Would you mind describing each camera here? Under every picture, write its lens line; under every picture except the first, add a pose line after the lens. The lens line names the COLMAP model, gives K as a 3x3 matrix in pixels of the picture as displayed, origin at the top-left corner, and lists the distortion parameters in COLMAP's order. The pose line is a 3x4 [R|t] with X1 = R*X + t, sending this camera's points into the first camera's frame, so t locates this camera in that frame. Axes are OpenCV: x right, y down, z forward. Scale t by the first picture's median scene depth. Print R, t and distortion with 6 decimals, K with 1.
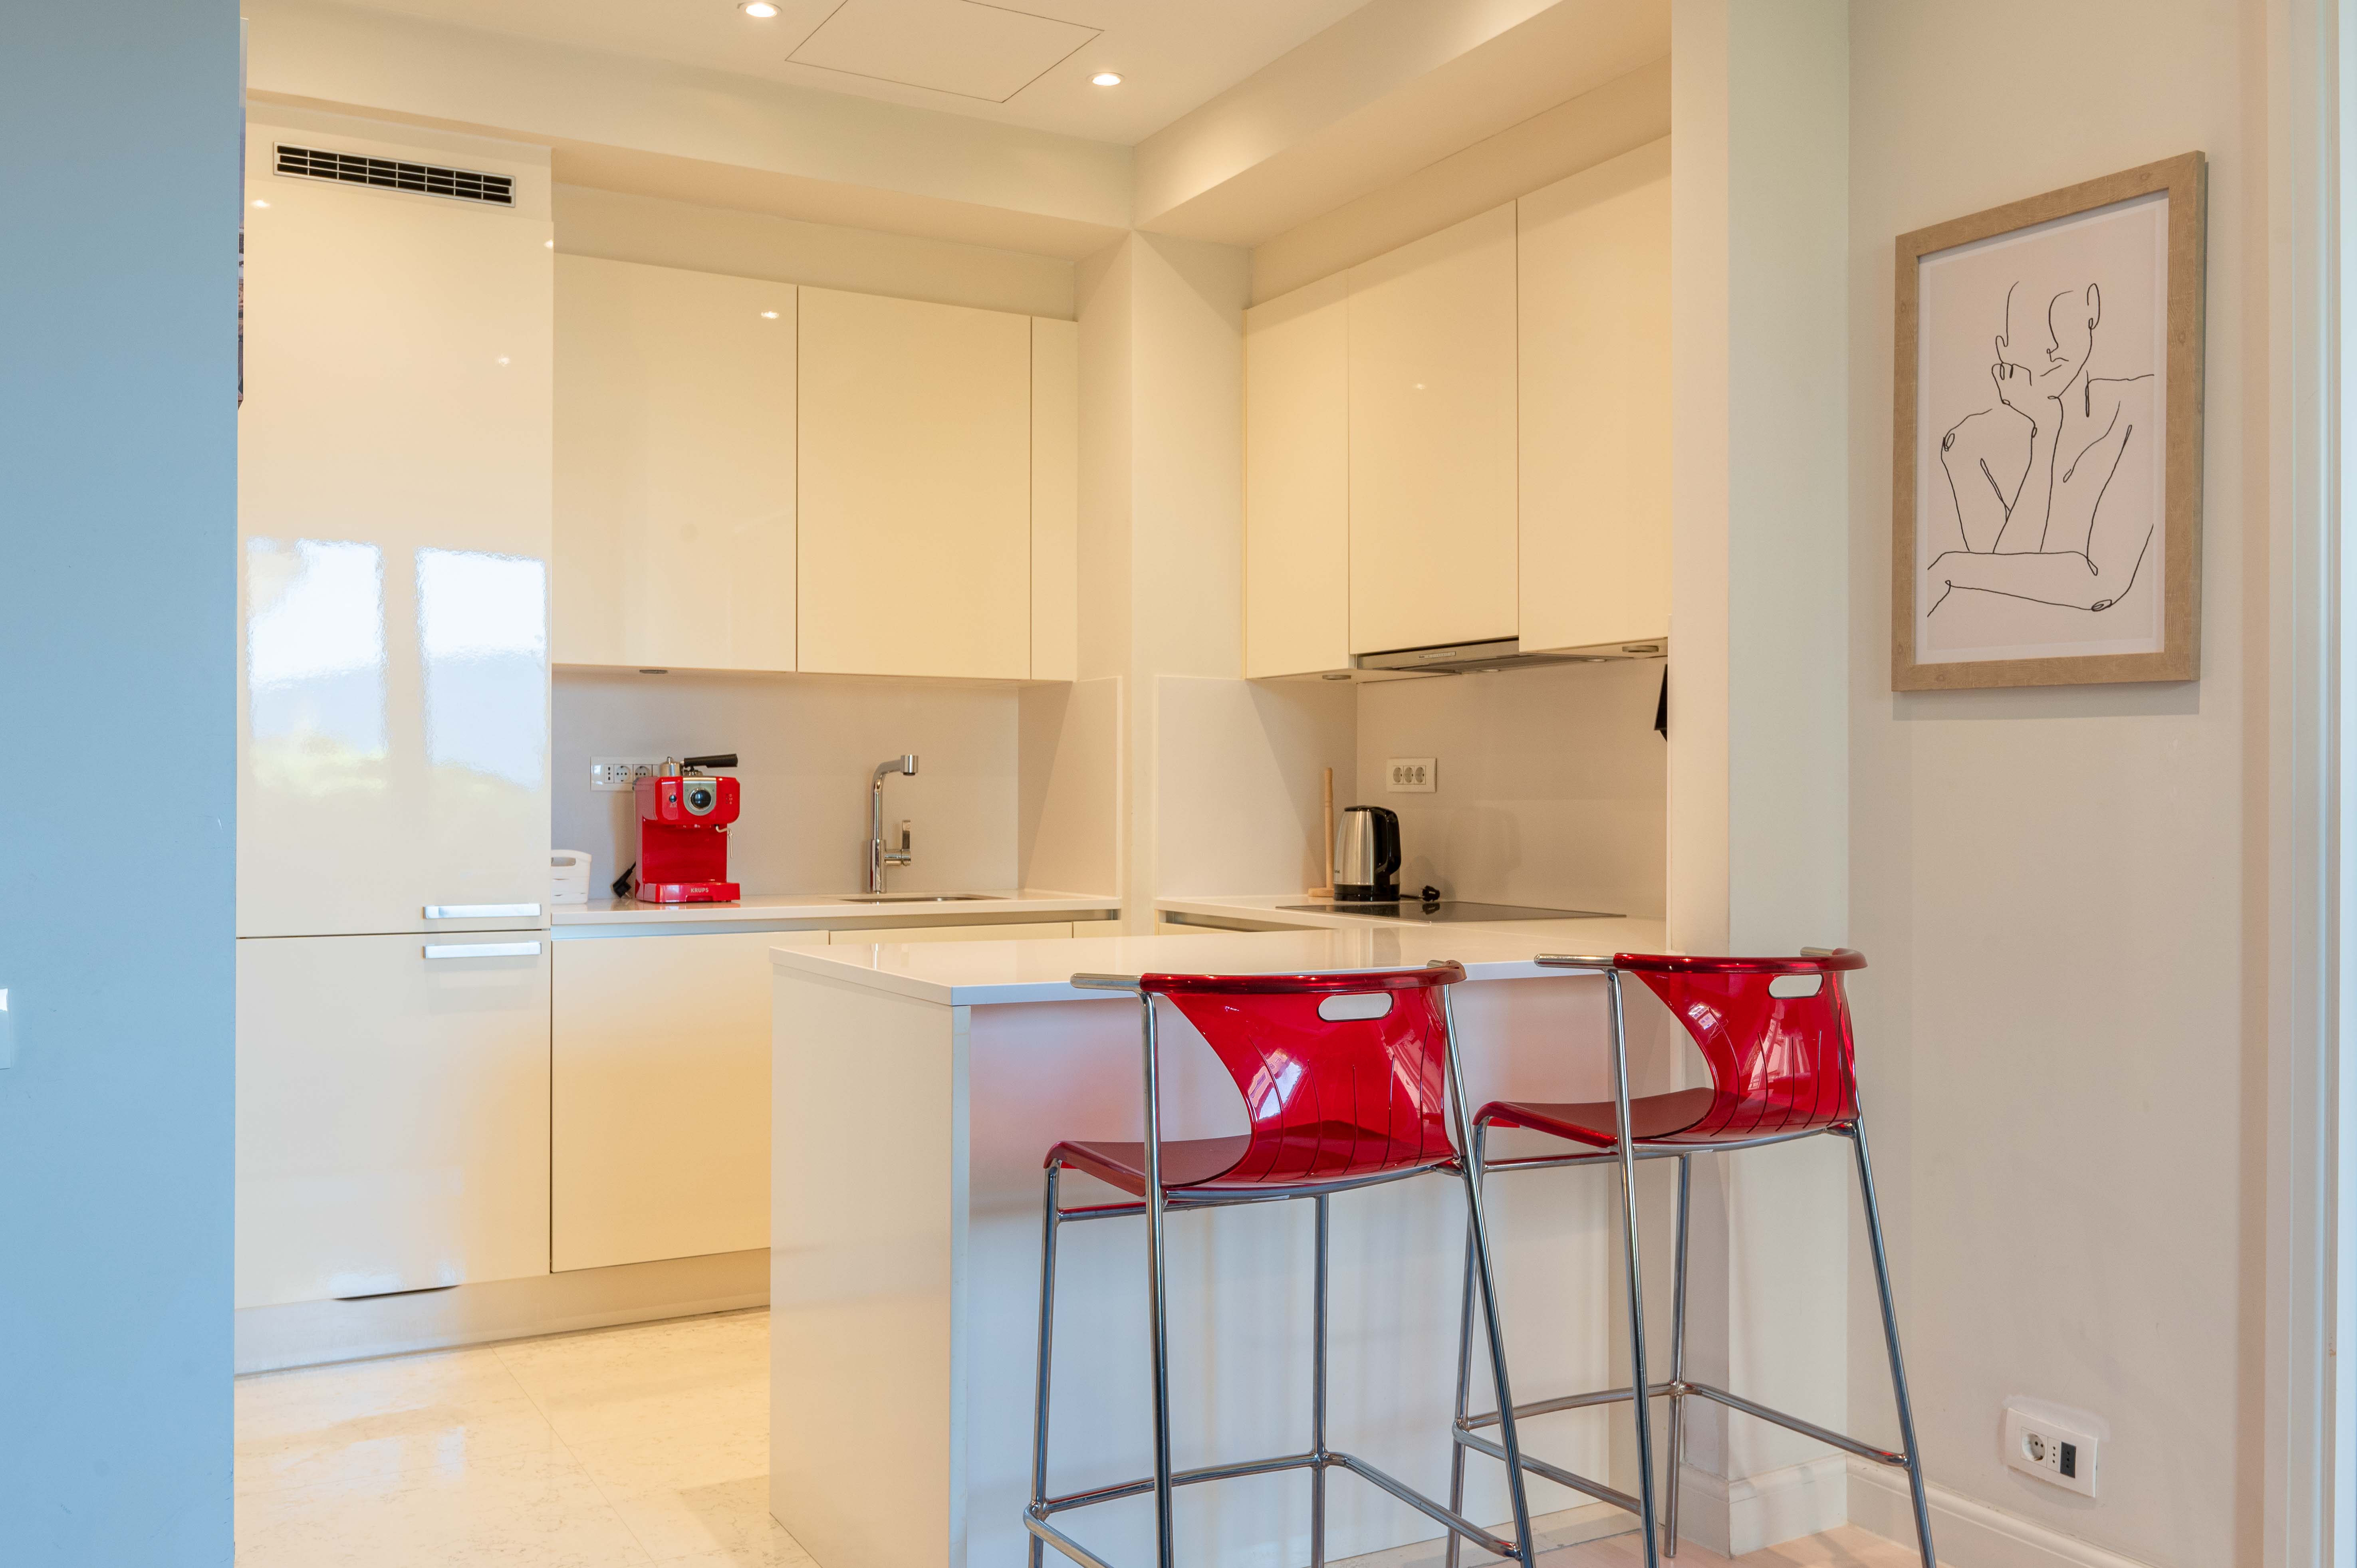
lens RADIAL K [[1968.1, 0, 1178.5], [0, 1968.1, 784.0], [0, 0, 1]] dist [-0.008207, 0.000370]
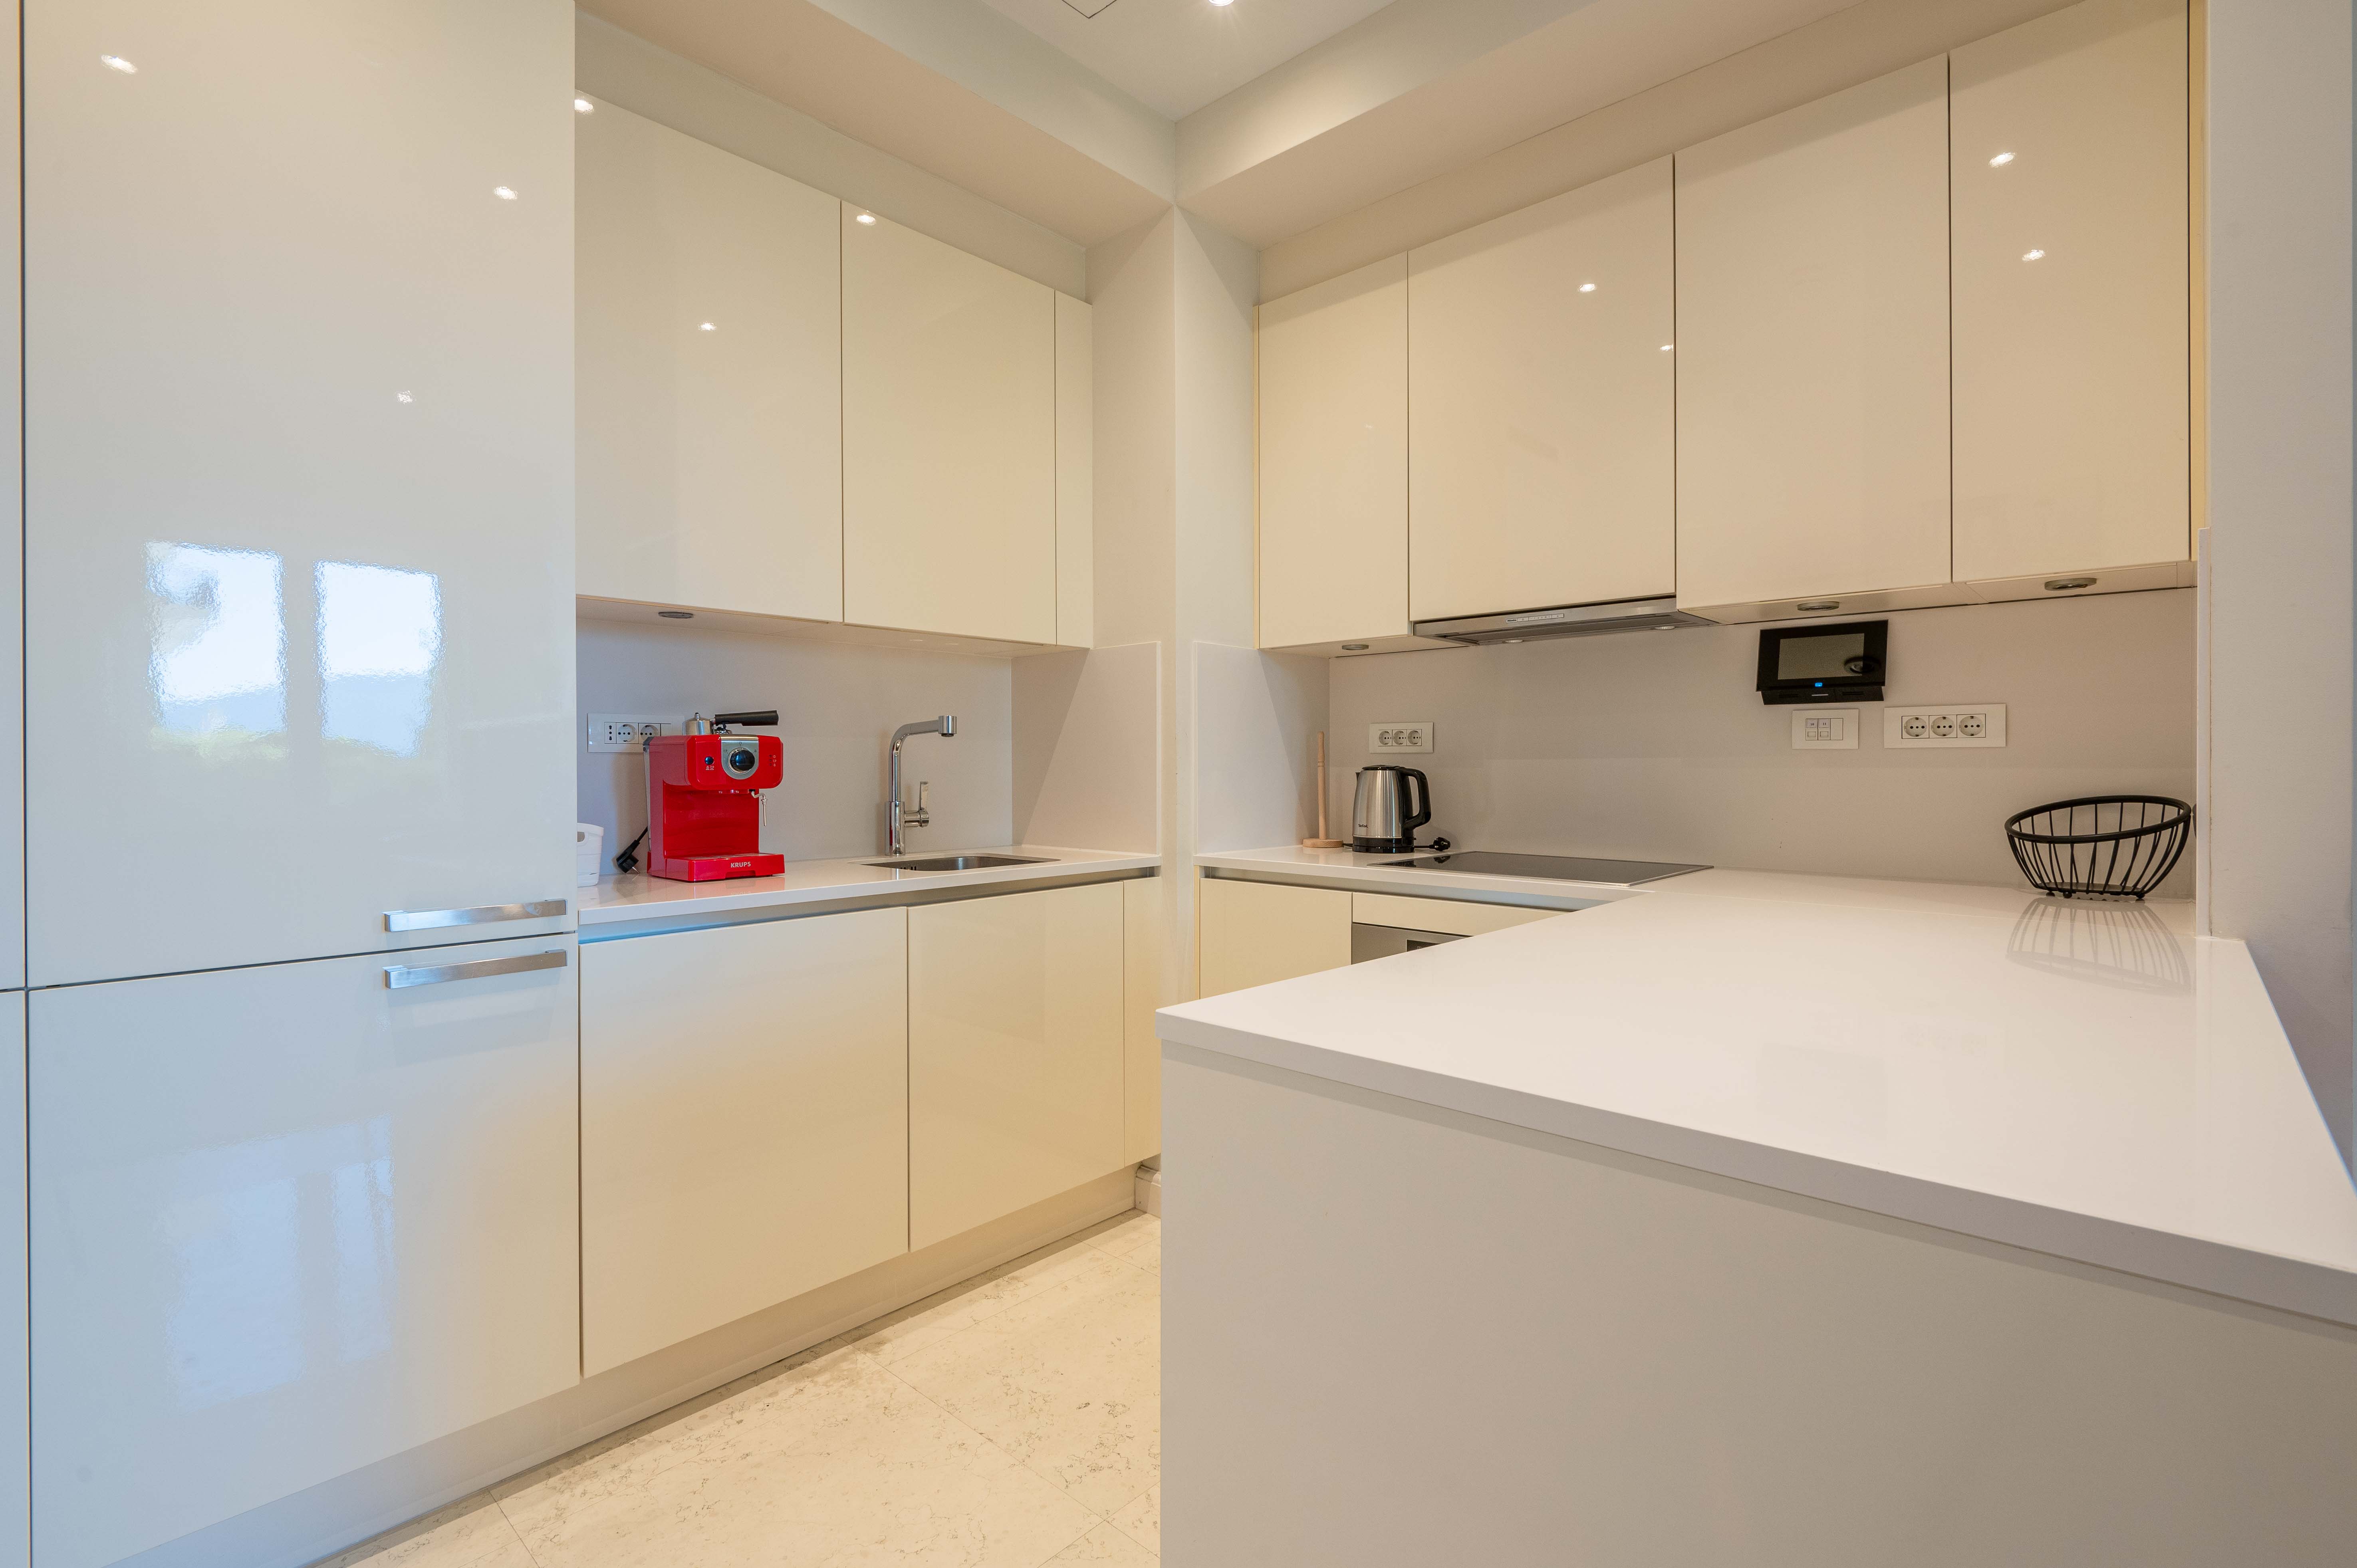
lens RADIAL K [[1073.6, 0, 1173.7], [0, 1073.6, 767.2], [0, 0, 1]] dist [0.009163, -0.012456]
pose [[0.952178, -0.005098, 0.305501, -0.199333], [0.001783, 0.999936, 0.011128, 0.005395], [-0.305538, -0.010051, 0.952127, 0.470635]]
